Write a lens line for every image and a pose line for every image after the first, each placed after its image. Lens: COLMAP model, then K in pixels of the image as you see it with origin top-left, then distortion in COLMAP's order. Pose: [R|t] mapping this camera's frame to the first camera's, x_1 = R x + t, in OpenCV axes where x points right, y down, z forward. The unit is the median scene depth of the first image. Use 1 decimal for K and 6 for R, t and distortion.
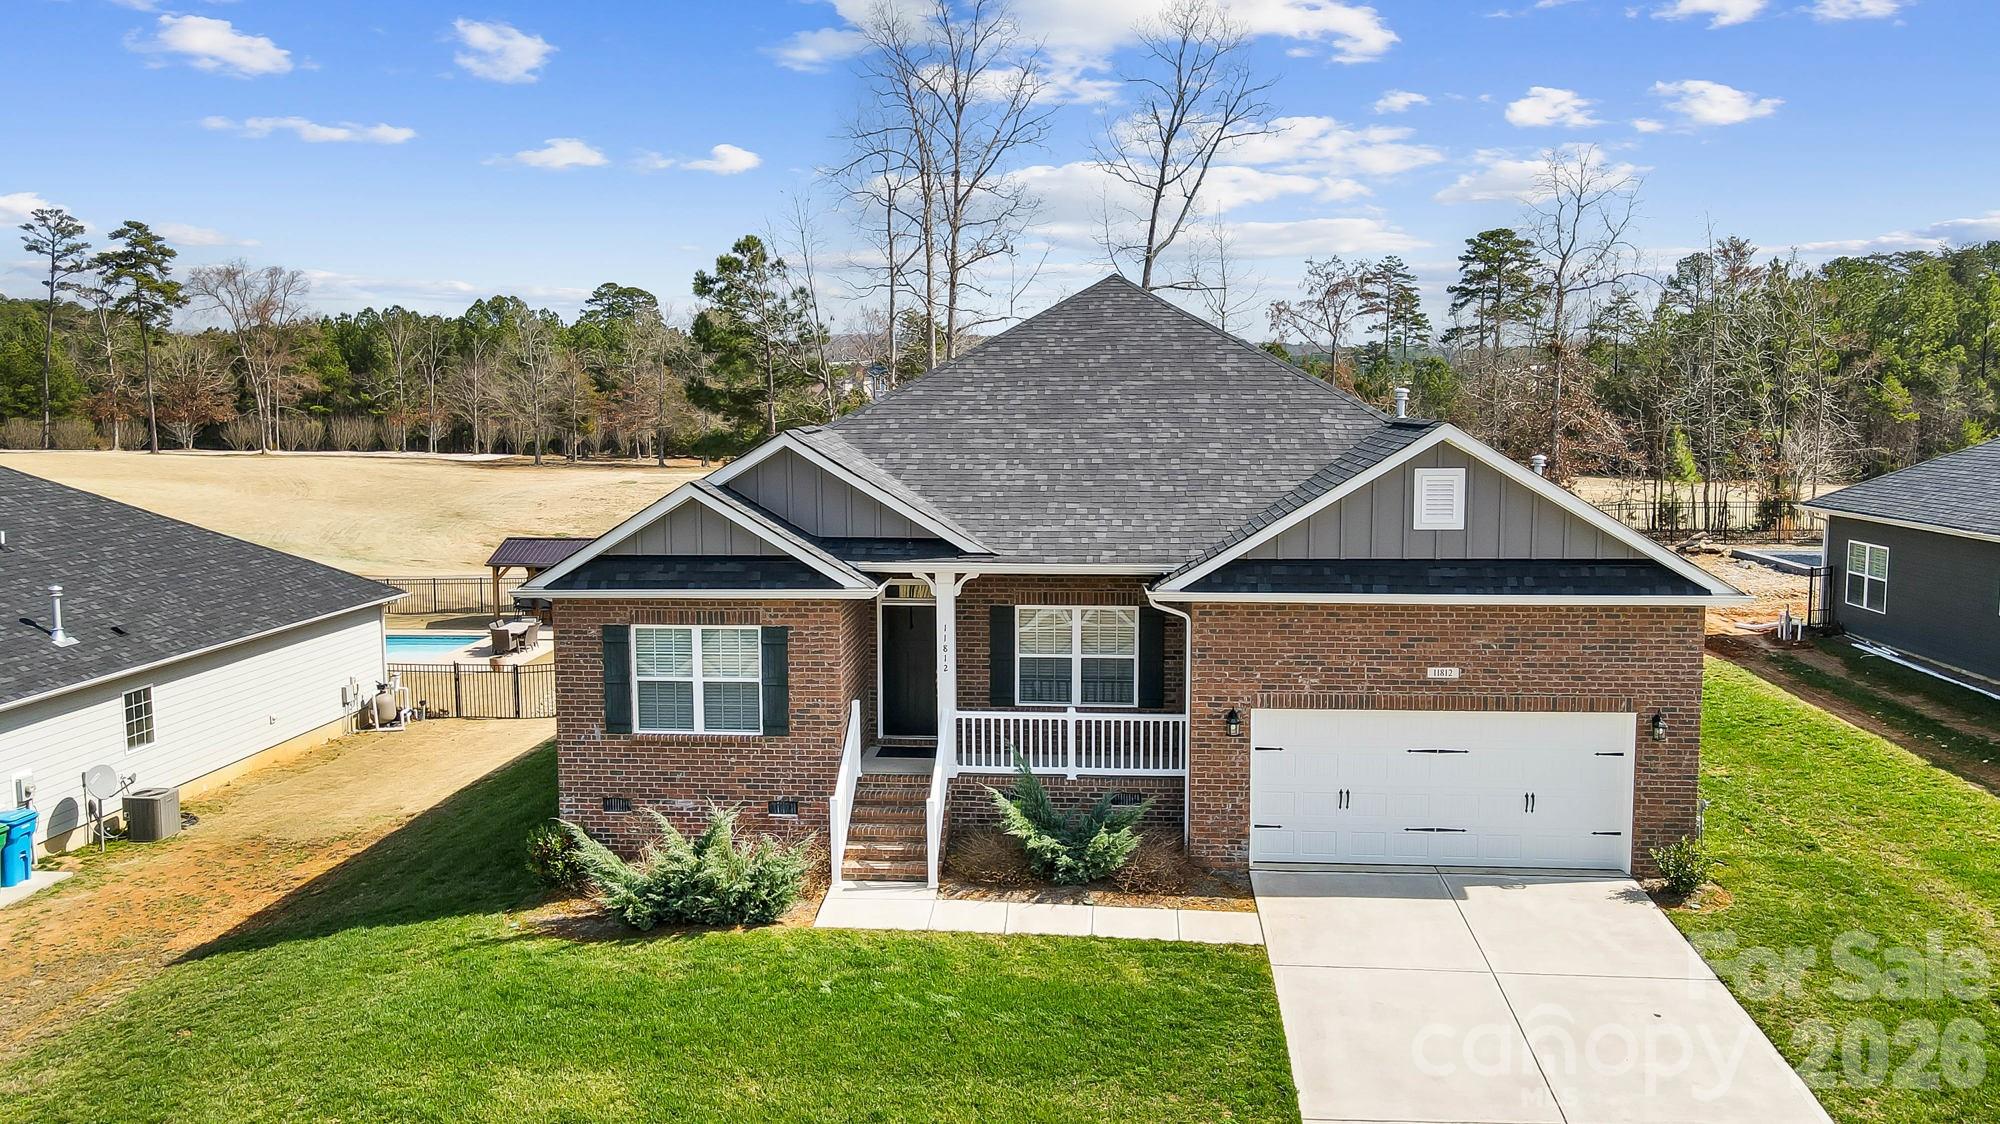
lens RADIAL K [[1476.1, 0, 997.6], [0, 1476.1, 566.2], [0, 0, 1]] dist [0.011572, 0.011388]
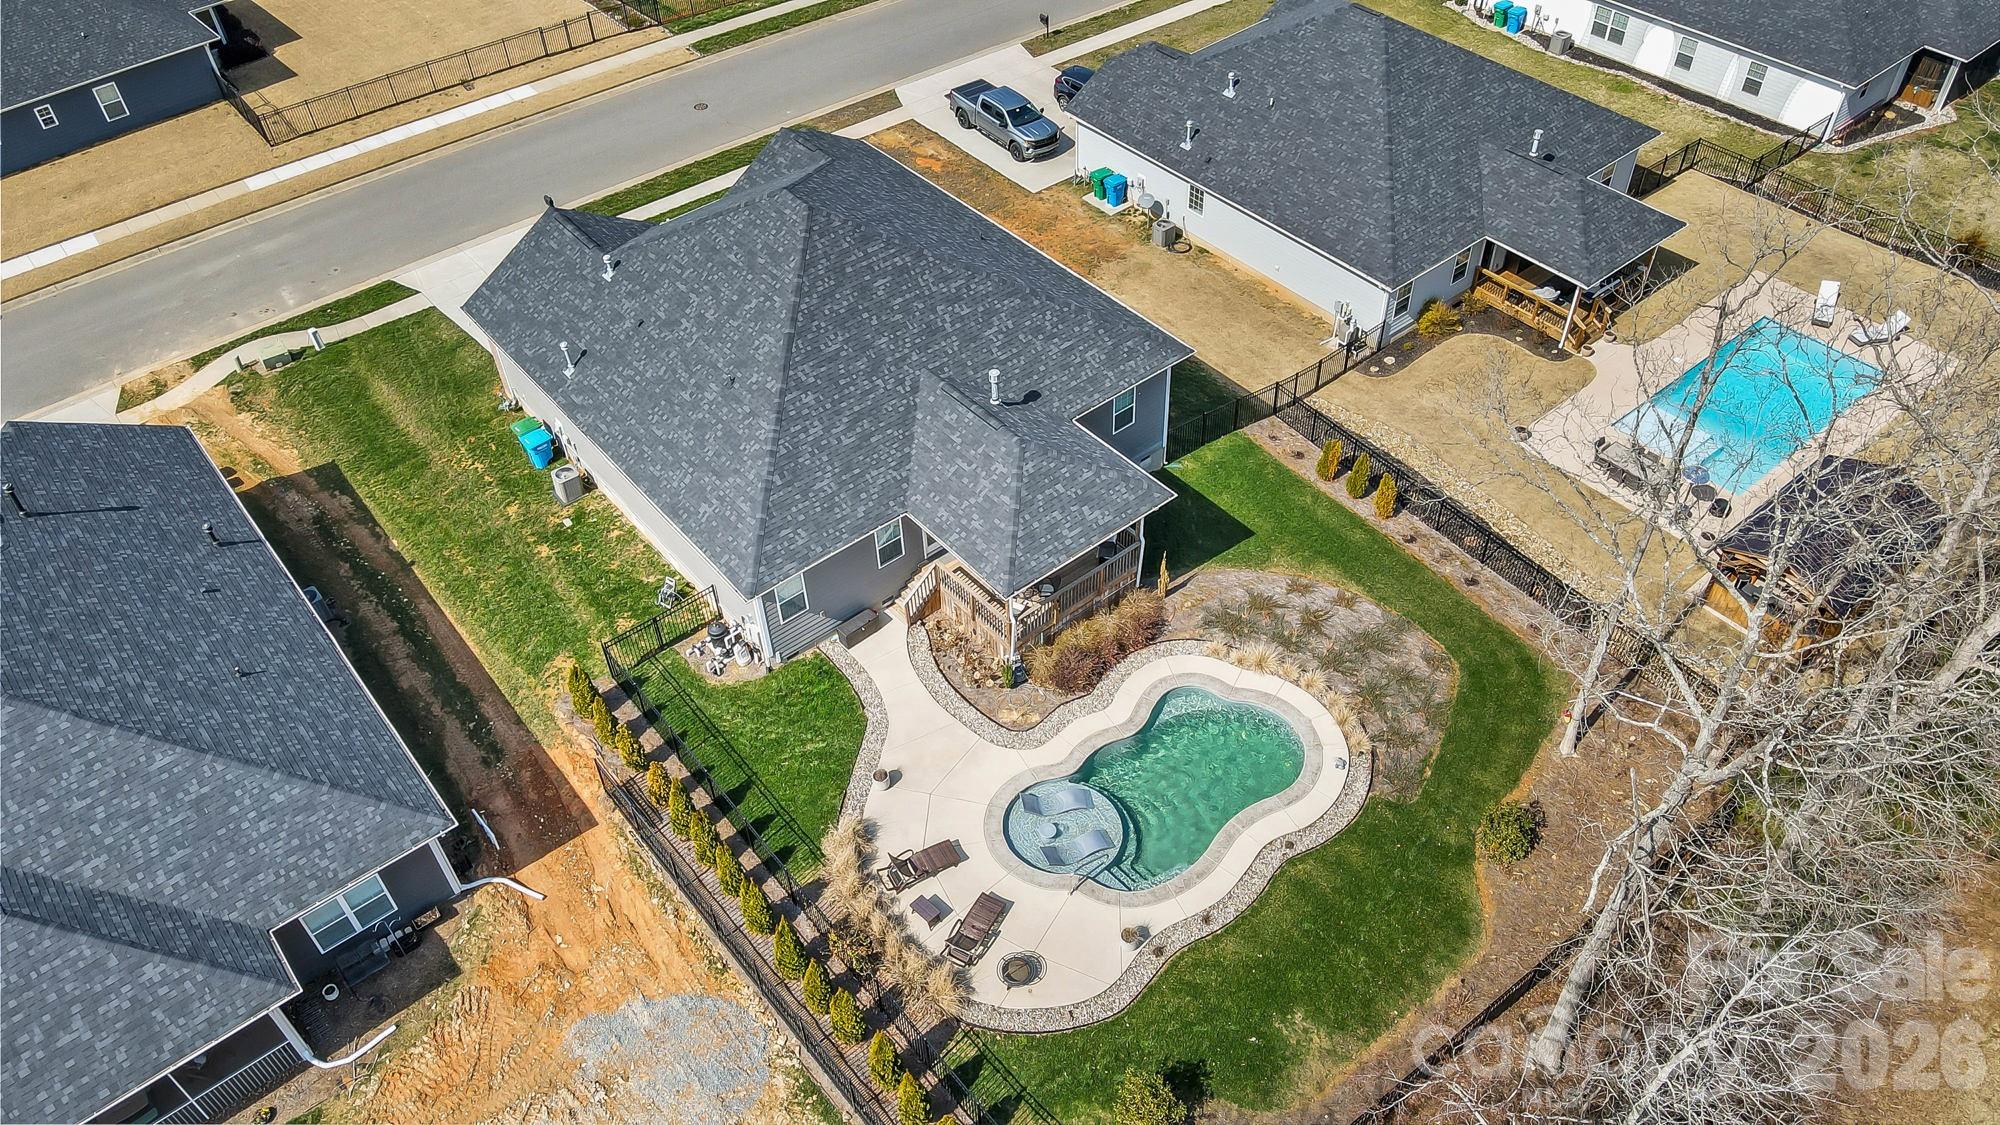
lens RADIAL K [[1476.1, 0, 997.6], [0, 1476.1, 566.7], [0, 0, 1]] dist [0.011572, 0.011388]
pose [[-0.724878, 0.505020, -0.468516, 1.183426], [-0.044775, 0.644137, 0.763599, -1.587066], [0.687420, 0.574494, -0.444309, 2.845180]]
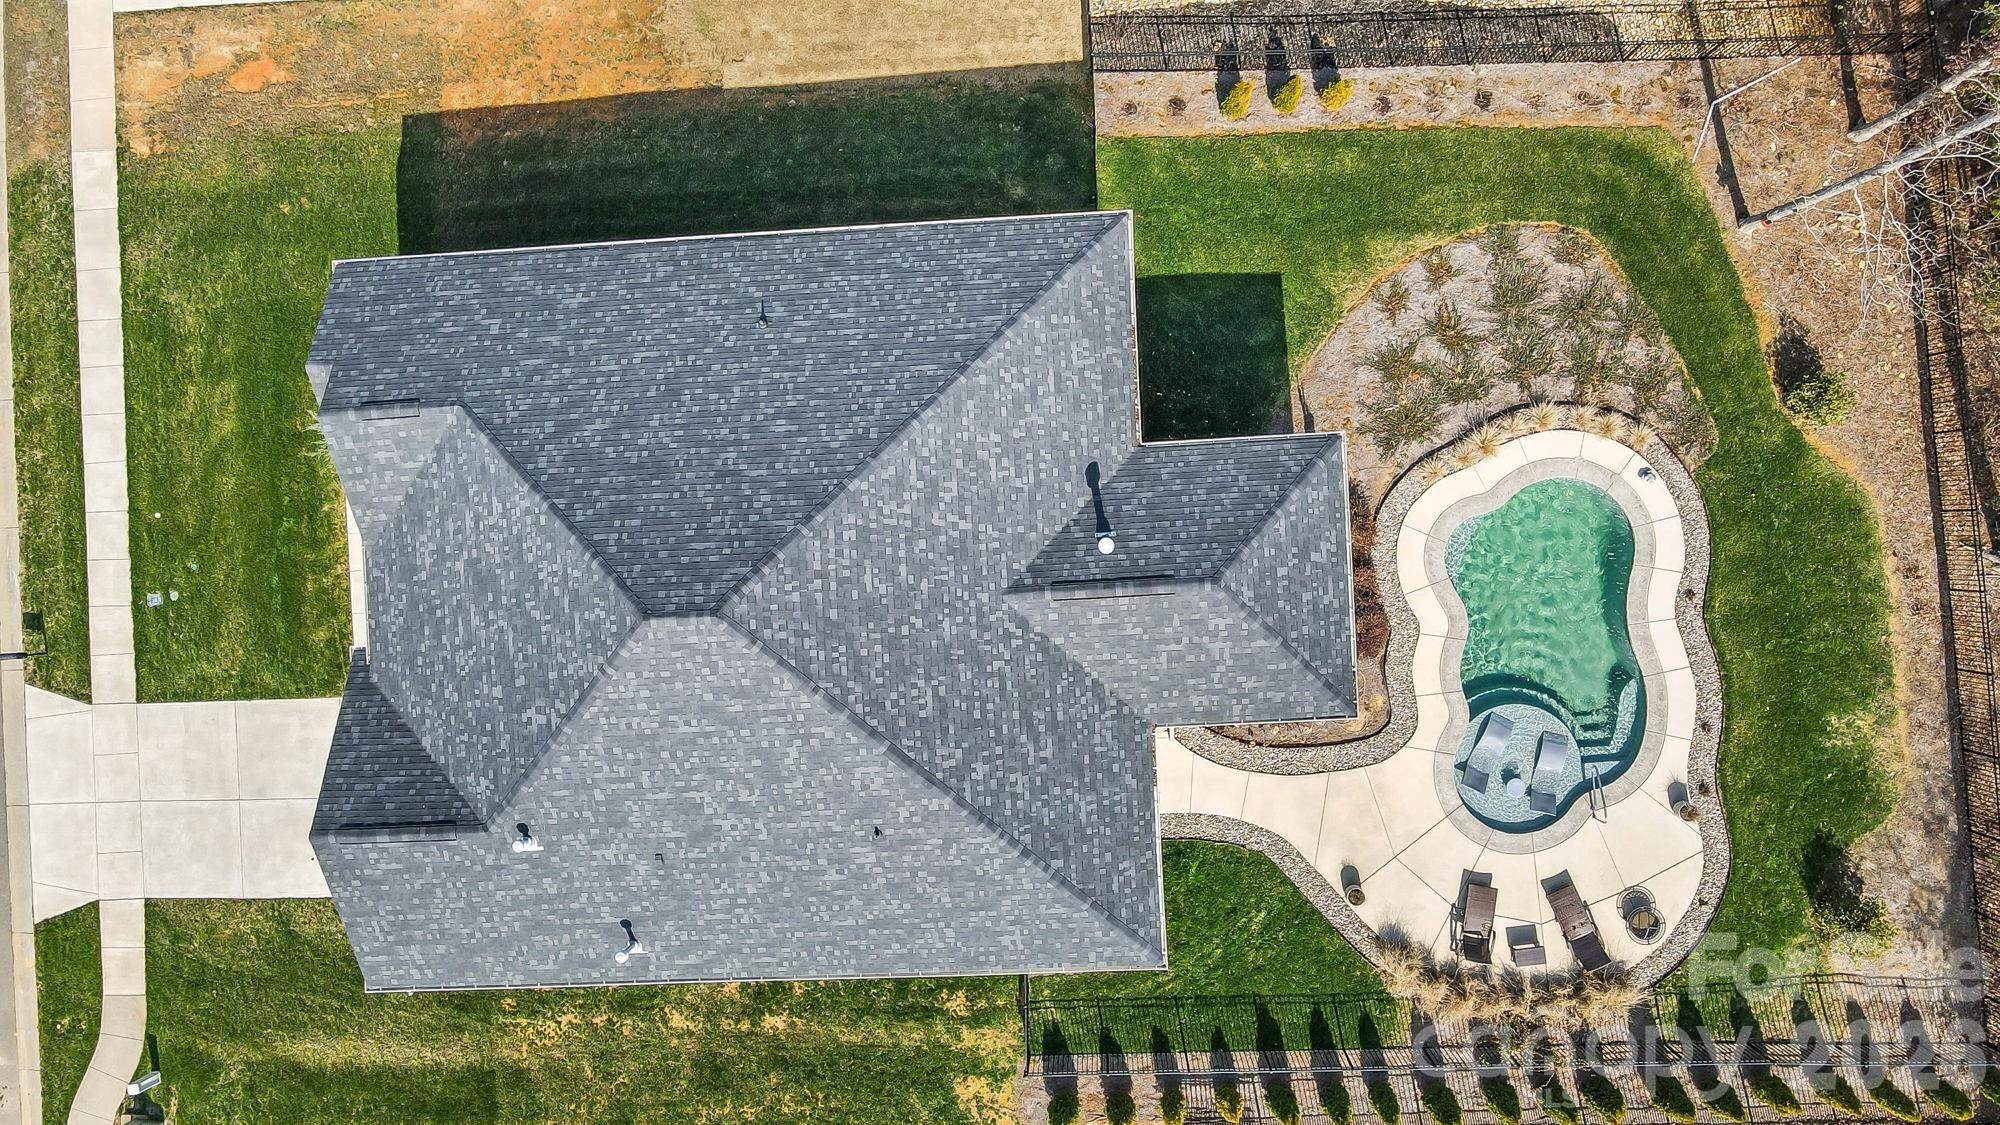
lens RADIAL K [[1449.1, 0, 1000.0], [0, 1449.1, 562.5], [0, 0, 1]] dist [0.020017, 0.004857]
pose [[0.125601, 0.992080, -0.000894, 0.095993], [-0.053403, 0.007660, 0.998544, -1.624225], [0.990642, -0.125370, 0.053942, 1.593537]]
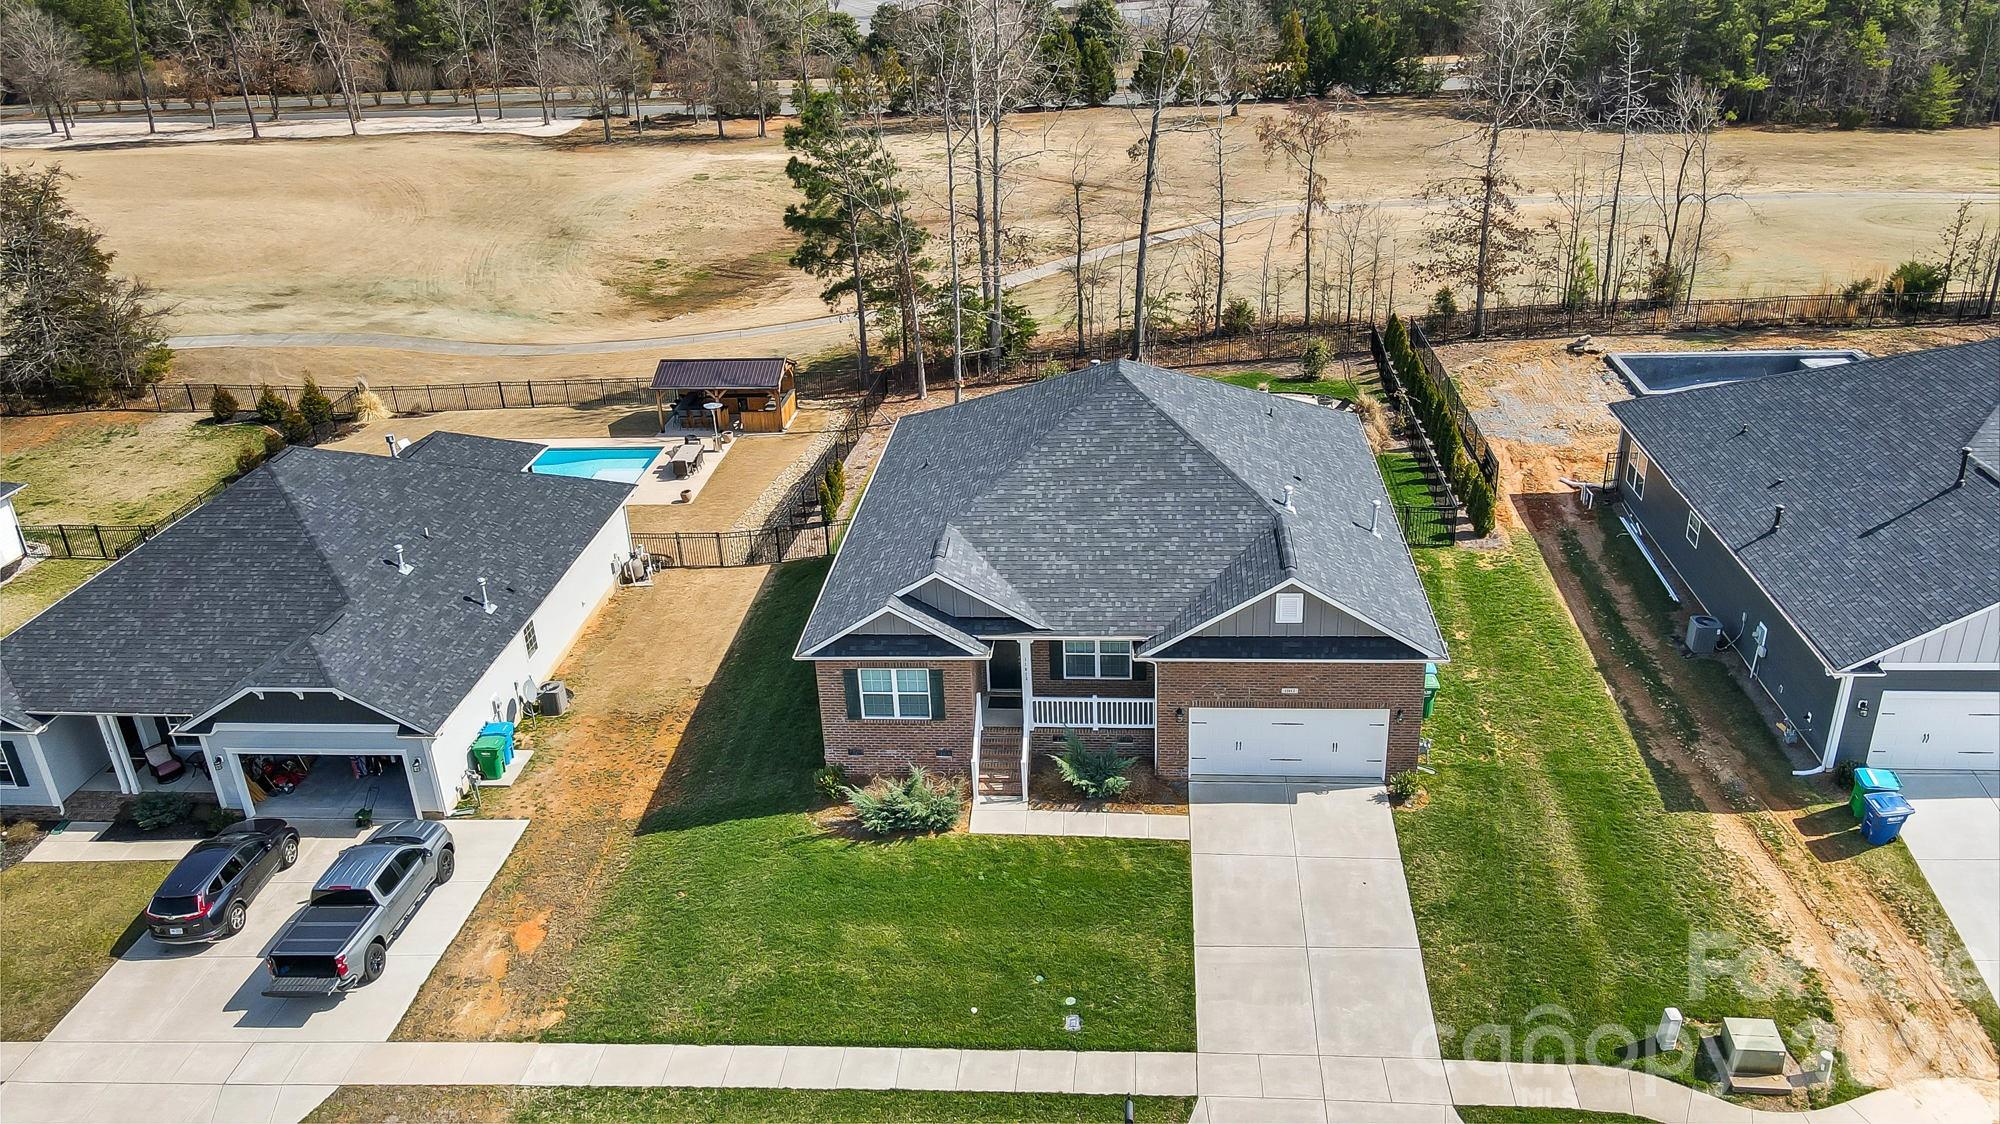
lens RADIAL K [[1449.1, 0, 1000.0], [0, 1449.1, 562.0], [0, 0, 1]] dist [0.020017, 0.004857]
pose [[0.999165, -0.030121, -0.027612, -0.013978], [0.037382, 0.946684, 0.319987, -0.674269], [0.016502, -0.320752, 0.947019, -0.698639]]
